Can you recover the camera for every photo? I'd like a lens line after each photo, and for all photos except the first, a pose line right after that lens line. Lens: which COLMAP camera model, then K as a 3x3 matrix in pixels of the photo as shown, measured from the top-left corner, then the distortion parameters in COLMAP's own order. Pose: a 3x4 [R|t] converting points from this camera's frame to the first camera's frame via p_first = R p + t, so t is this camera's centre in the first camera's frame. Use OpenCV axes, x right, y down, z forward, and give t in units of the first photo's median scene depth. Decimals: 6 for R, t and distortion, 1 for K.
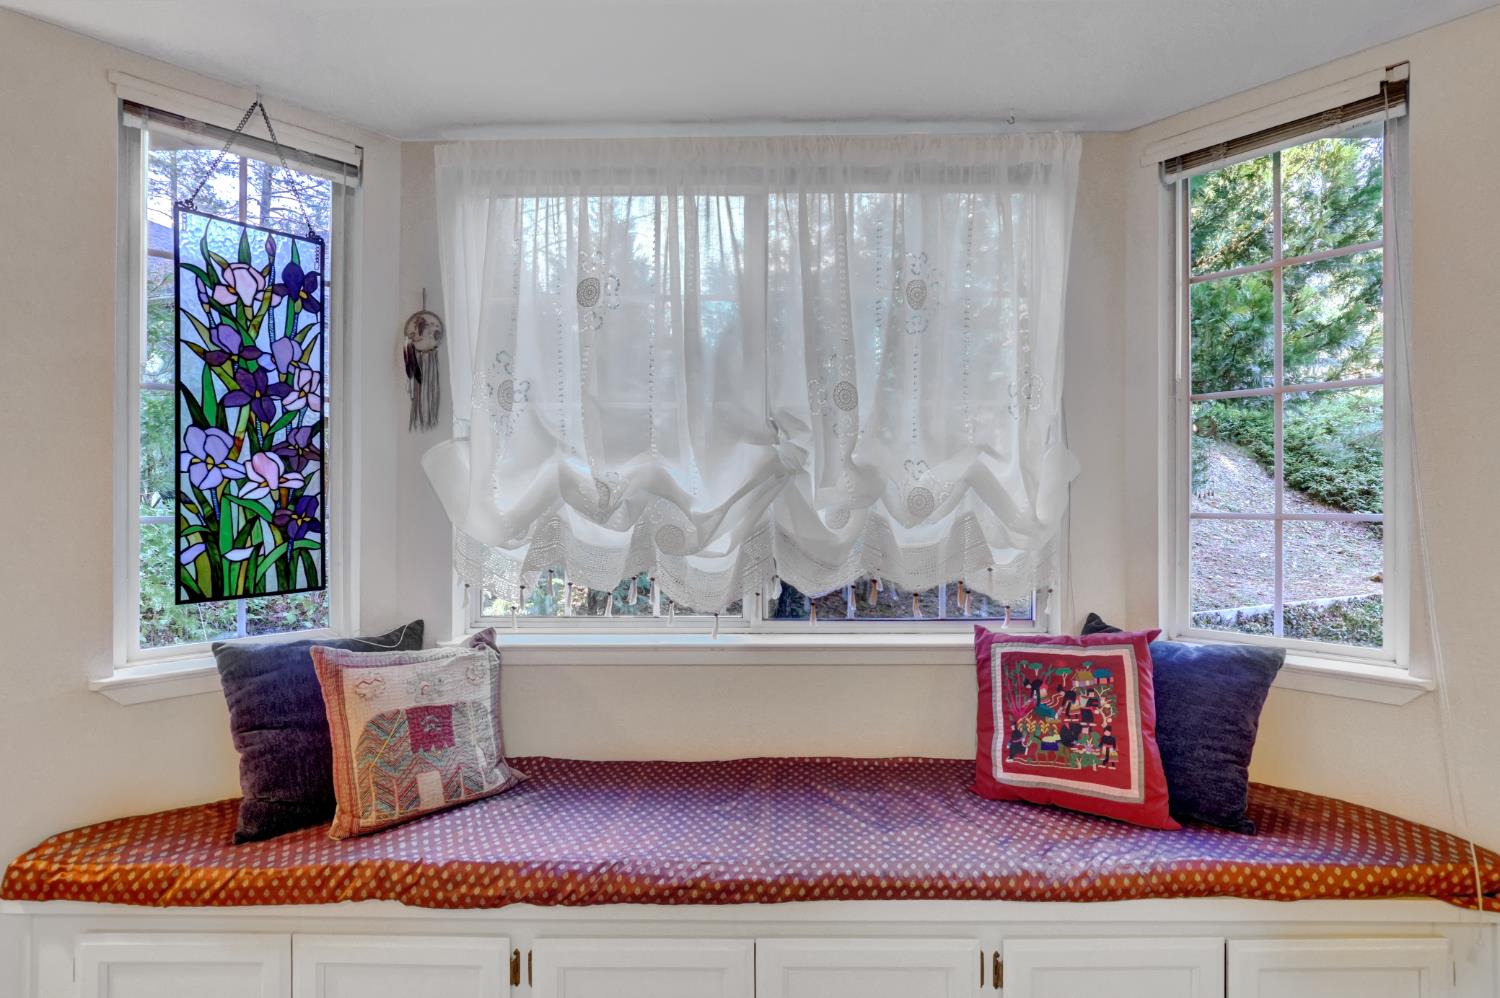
lens RADIAL K [[693.4, 0, 788.6], [0, 693.4, 511.6], [0, 0, 1]] dist [-0.020406, 0.005831]
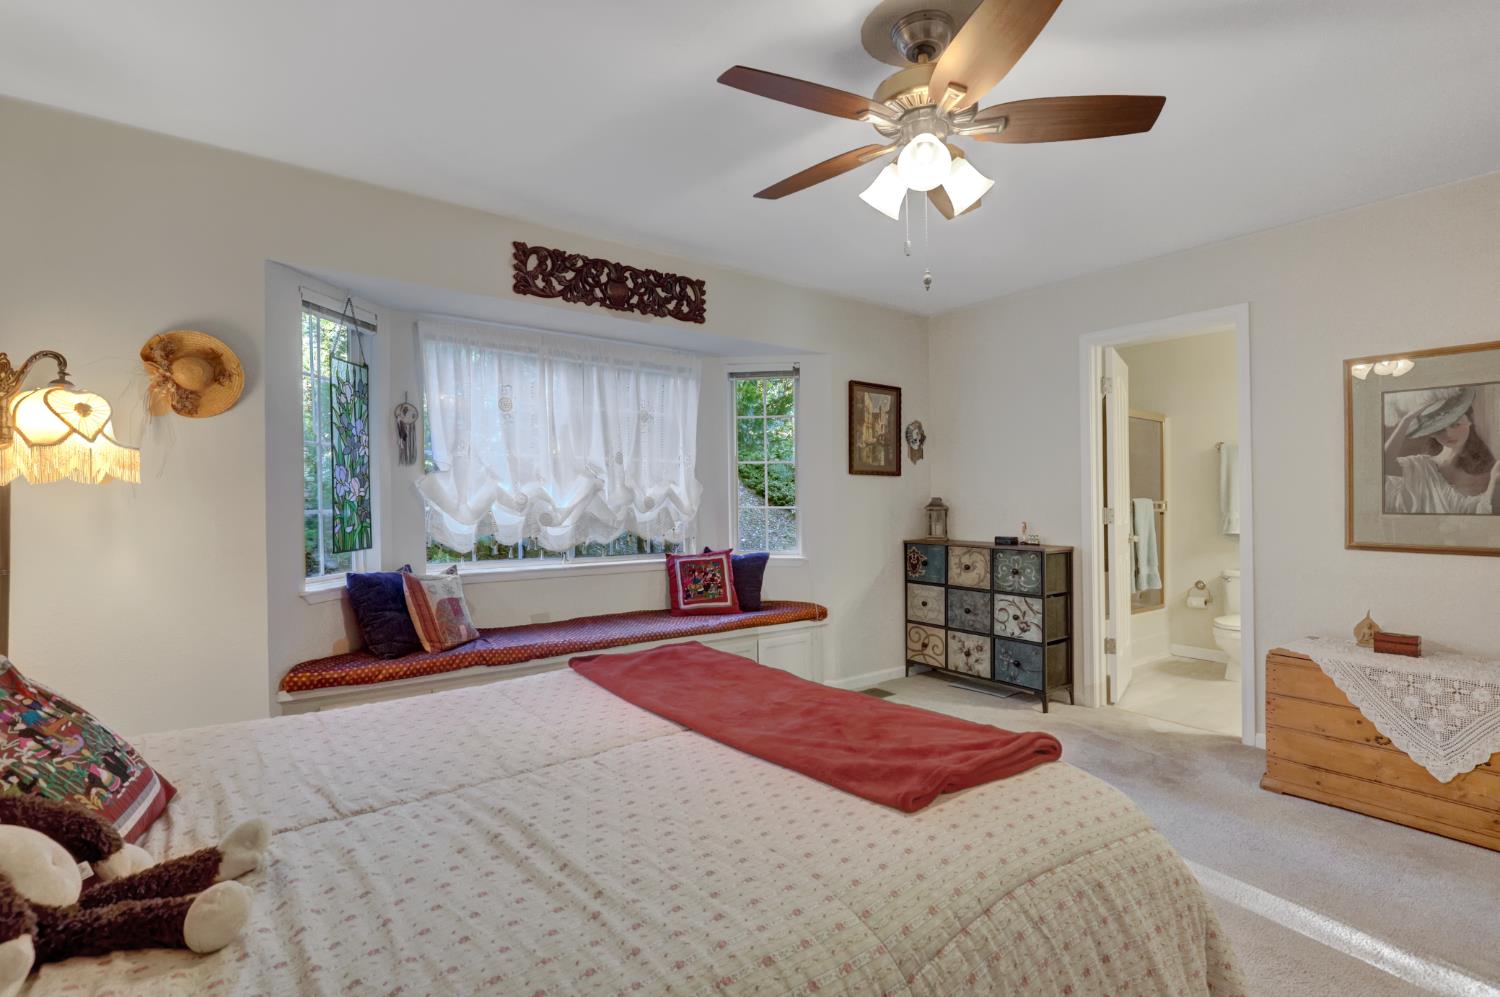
lens RADIAL K [[693.4, 0, 759.7], [0, 693.4, 502.3], [0, 0, 1]] dist [-0.020406, 0.005831]
pose [[0.801300, -0.000845, 0.598262, -1.003082], [0.011669, 0.999831, -0.014217, 0.025091], [-0.598148, 0.018373, 0.801175, -1.253229]]
